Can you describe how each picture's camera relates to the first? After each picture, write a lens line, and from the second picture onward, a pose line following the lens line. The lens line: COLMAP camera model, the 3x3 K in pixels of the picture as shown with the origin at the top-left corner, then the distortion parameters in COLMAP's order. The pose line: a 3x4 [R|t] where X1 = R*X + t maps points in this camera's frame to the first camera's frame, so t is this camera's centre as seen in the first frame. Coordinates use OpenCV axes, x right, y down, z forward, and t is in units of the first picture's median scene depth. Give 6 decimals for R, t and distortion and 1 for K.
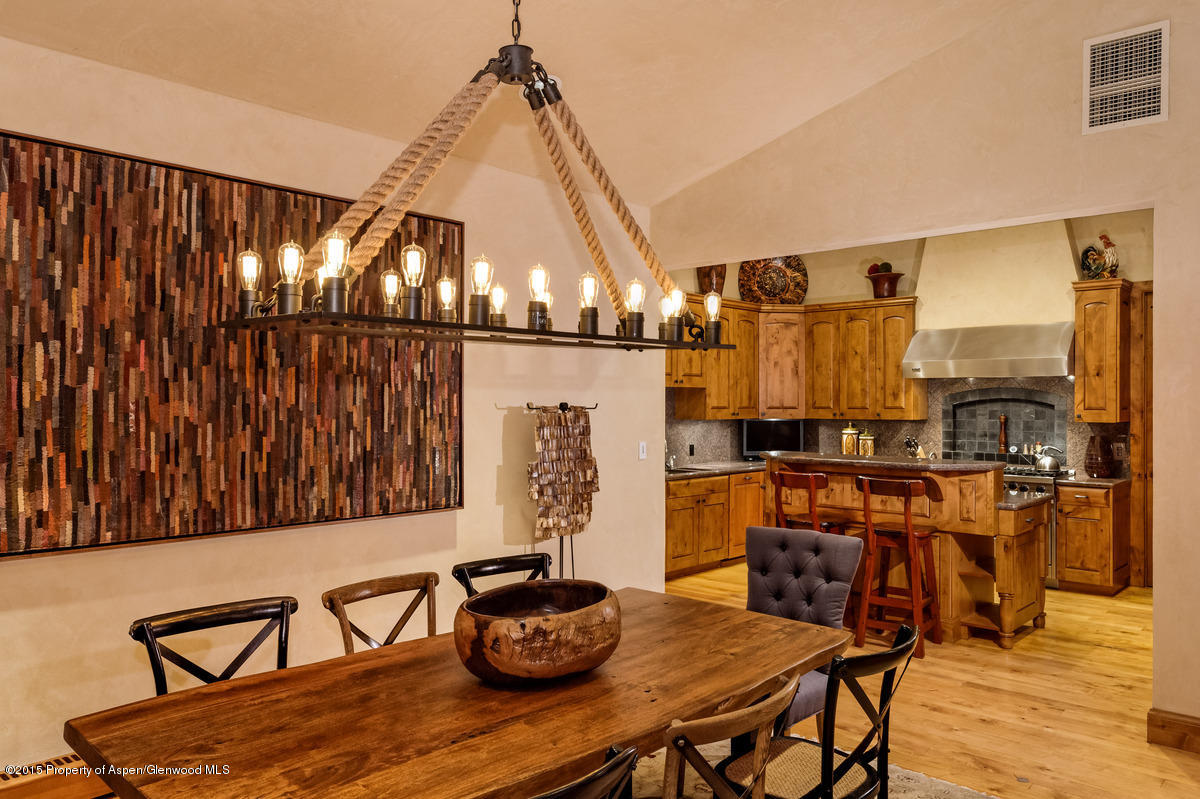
lens RADIAL K [[846.4, 0, 599.8], [0, 846.4, 398.9], [0, 0, 1]] dist [-0.001797, 0.006307]
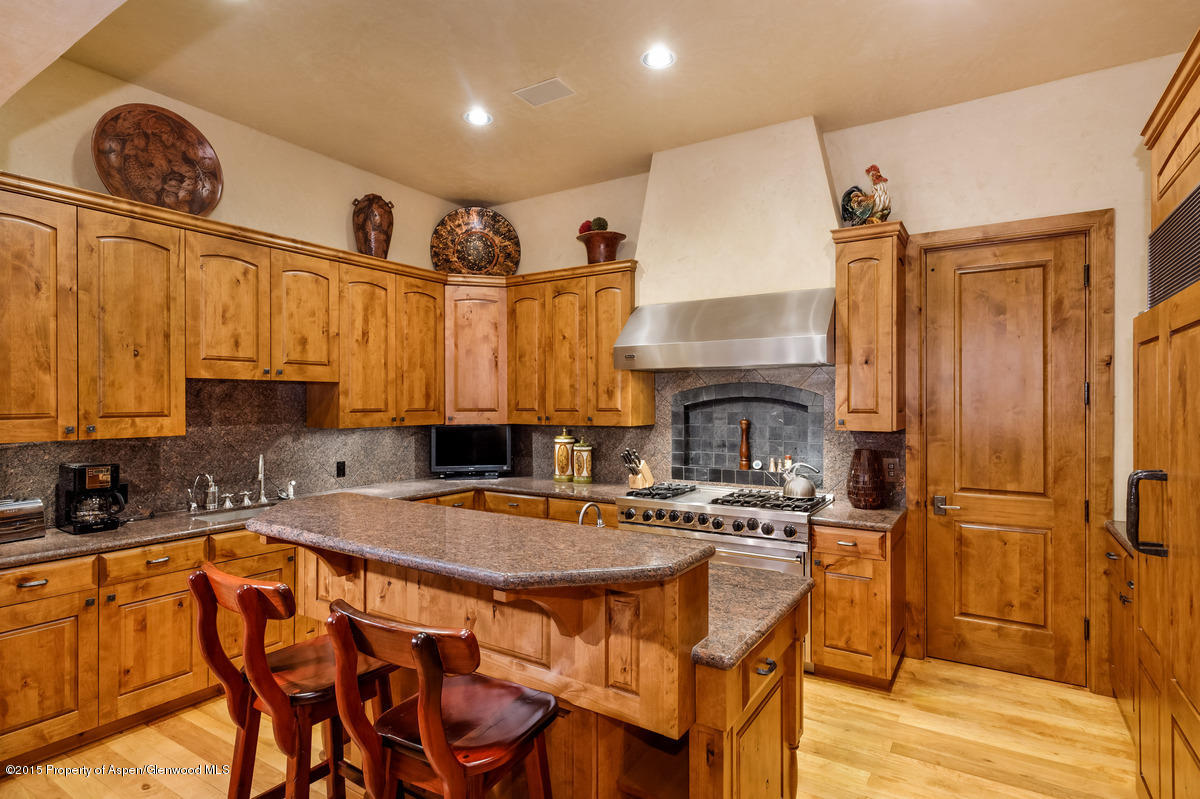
lens RADIAL K [[610.4, 0, 598.4], [0, 610.4, 400.7], [0, 0, 1]] dist [-0.018717, 0.000709]
pose [[0.984845, -0.001533, 0.173427, 0.247342], [0.001460, 0.999999, 0.000553, 0.002112], [-0.173428, -0.000292, 0.984846, 0.474176]]
